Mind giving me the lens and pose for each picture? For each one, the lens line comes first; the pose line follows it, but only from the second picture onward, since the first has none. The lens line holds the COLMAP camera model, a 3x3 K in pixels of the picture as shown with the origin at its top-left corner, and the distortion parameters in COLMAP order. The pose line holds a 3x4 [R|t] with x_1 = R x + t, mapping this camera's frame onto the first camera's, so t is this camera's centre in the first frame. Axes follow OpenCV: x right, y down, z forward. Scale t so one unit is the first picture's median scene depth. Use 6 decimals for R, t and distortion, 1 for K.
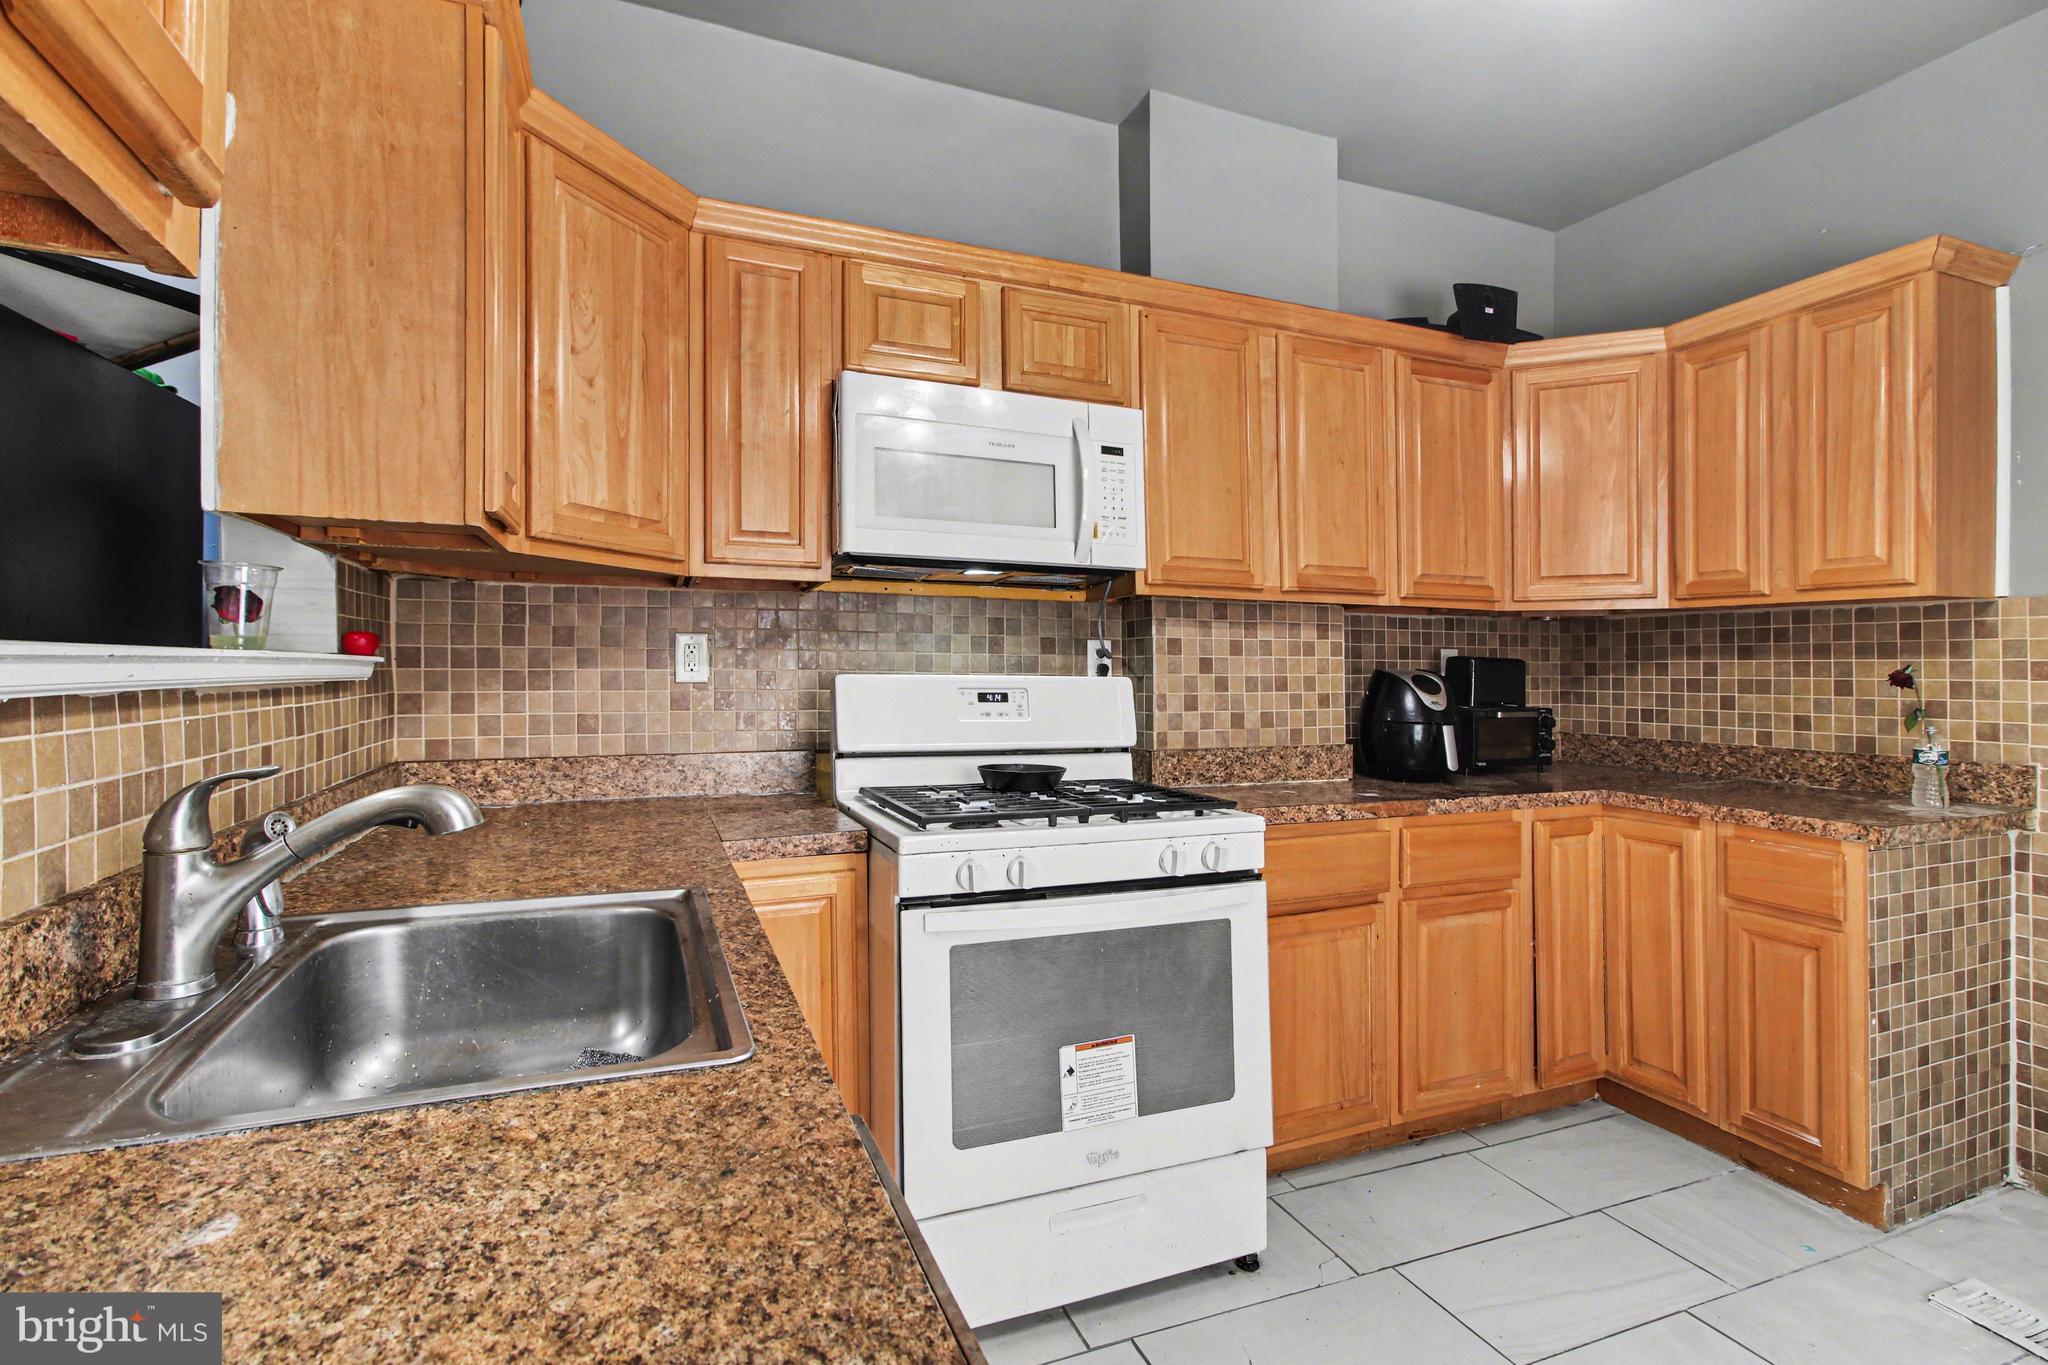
lens RADIAL K [[969.1, 0, 1022.6], [0, 969.1, 669.8], [0, 0, 1]] dist [-0.004475, 0.000470]
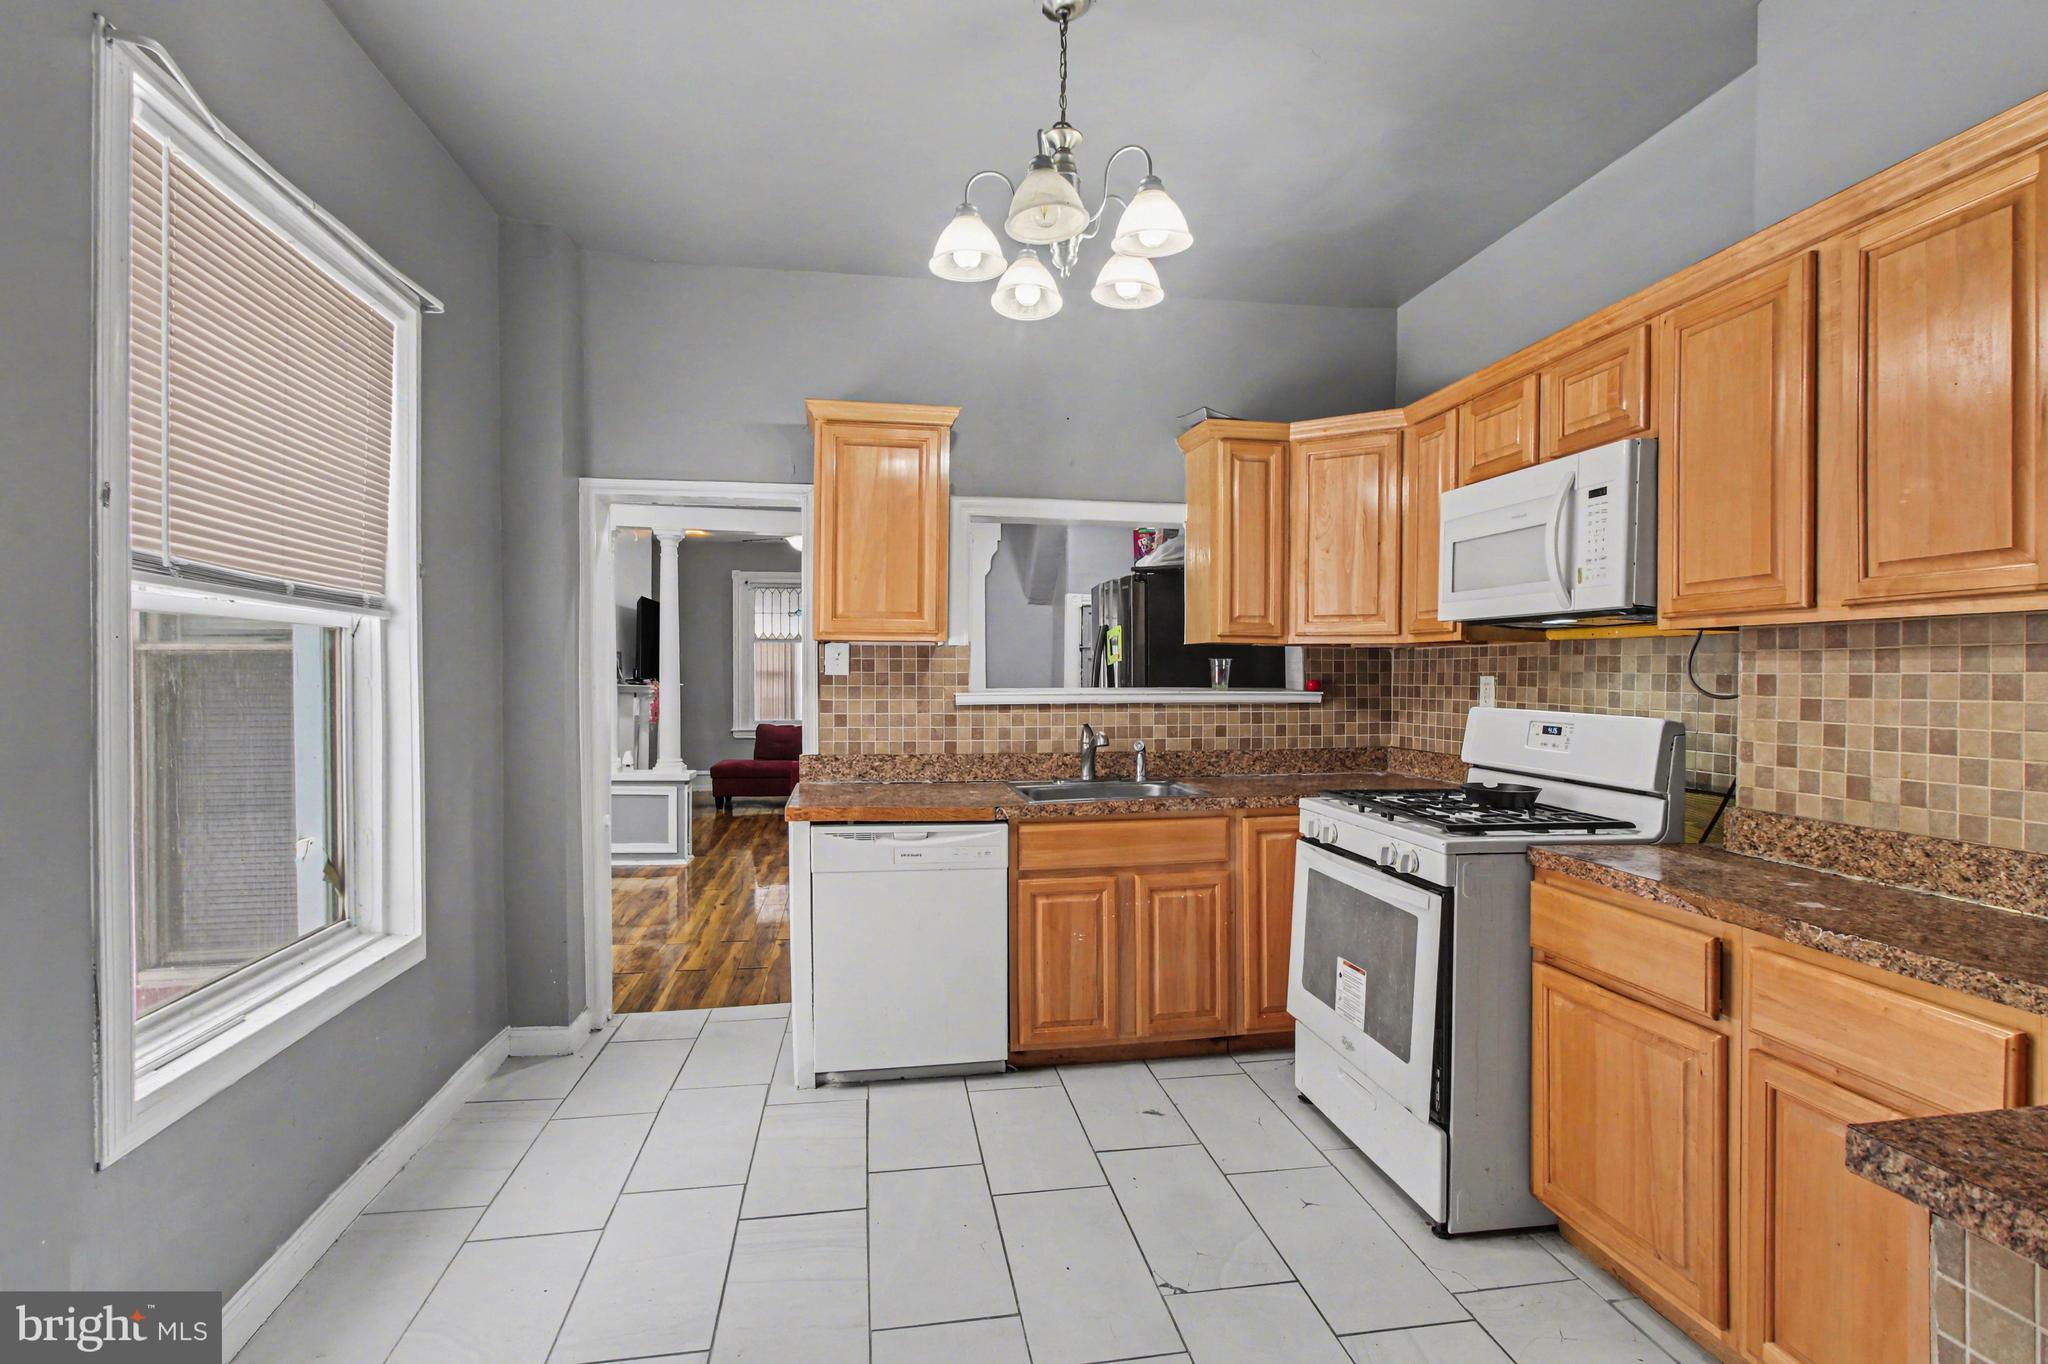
lens RADIAL K [[969.1, 0, 1025.1], [0, 969.1, 685.4], [0, 0, 1]] dist [-0.004475, 0.000470]
pose [[-0.219023, 0.003889, -0.975712, 1.082789], [-0.006292, 0.999966, 0.005398, -0.024137], [0.975699, 0.007322, -0.218991, 0.572274]]
